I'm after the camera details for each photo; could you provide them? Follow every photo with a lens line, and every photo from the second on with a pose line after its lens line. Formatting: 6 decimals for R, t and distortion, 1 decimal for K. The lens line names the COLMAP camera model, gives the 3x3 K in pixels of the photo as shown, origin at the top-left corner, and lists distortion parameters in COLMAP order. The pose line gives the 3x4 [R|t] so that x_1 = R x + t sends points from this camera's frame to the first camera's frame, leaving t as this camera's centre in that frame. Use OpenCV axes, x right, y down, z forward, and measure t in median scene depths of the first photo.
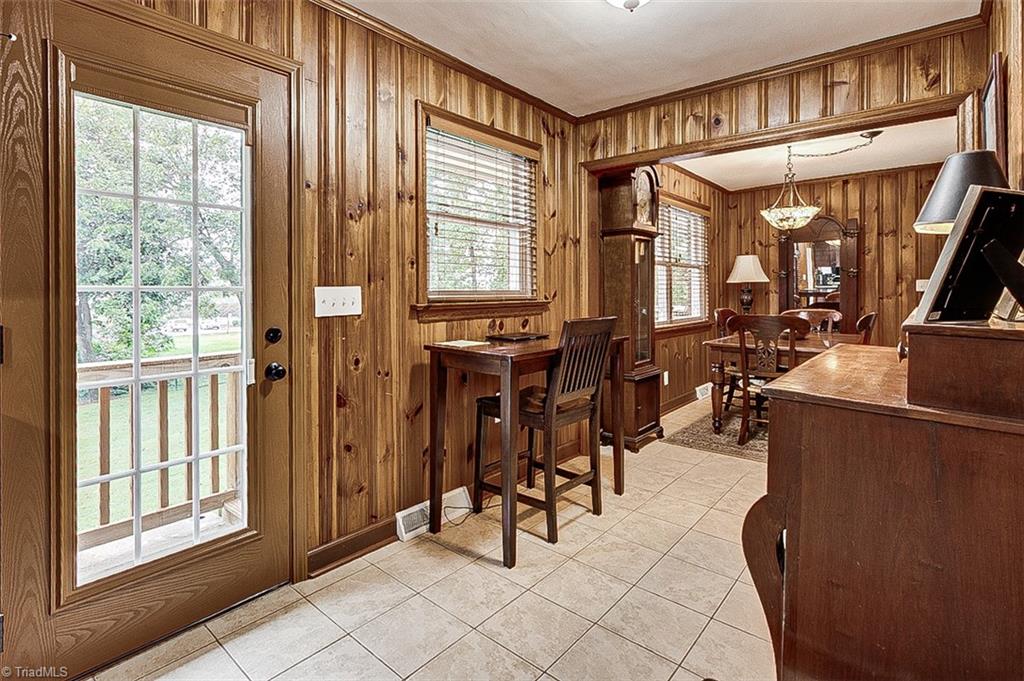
lens RADIAL K [[490.4, 0, 507.7], [0, 490.4, 286.6], [0, 0, 1]] dist [0.001106, 0.000776]
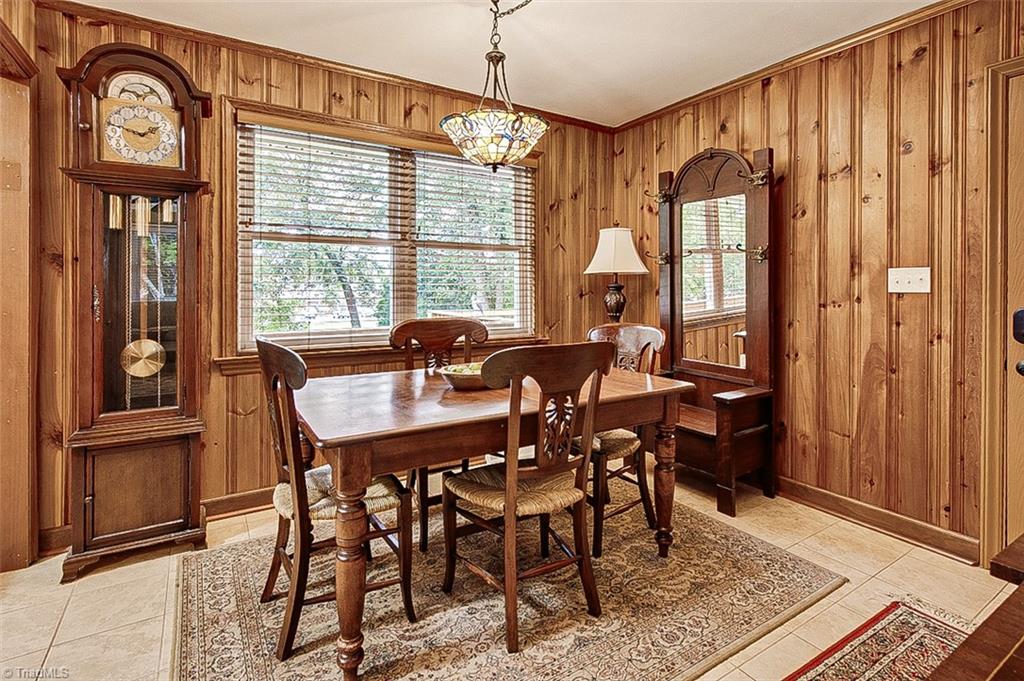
lens RADIAL K [[490.4, 0, 507.7], [0, 490.4, 286.6], [0, 0, 1]] dist [0.001106, 0.000776]
pose [[0.955010, 0.009355, -0.296427, 0.565118], [-0.005792, 0.999900, 0.012897, 0.000058], [0.296518, -0.010600, 0.954969, 0.403064]]
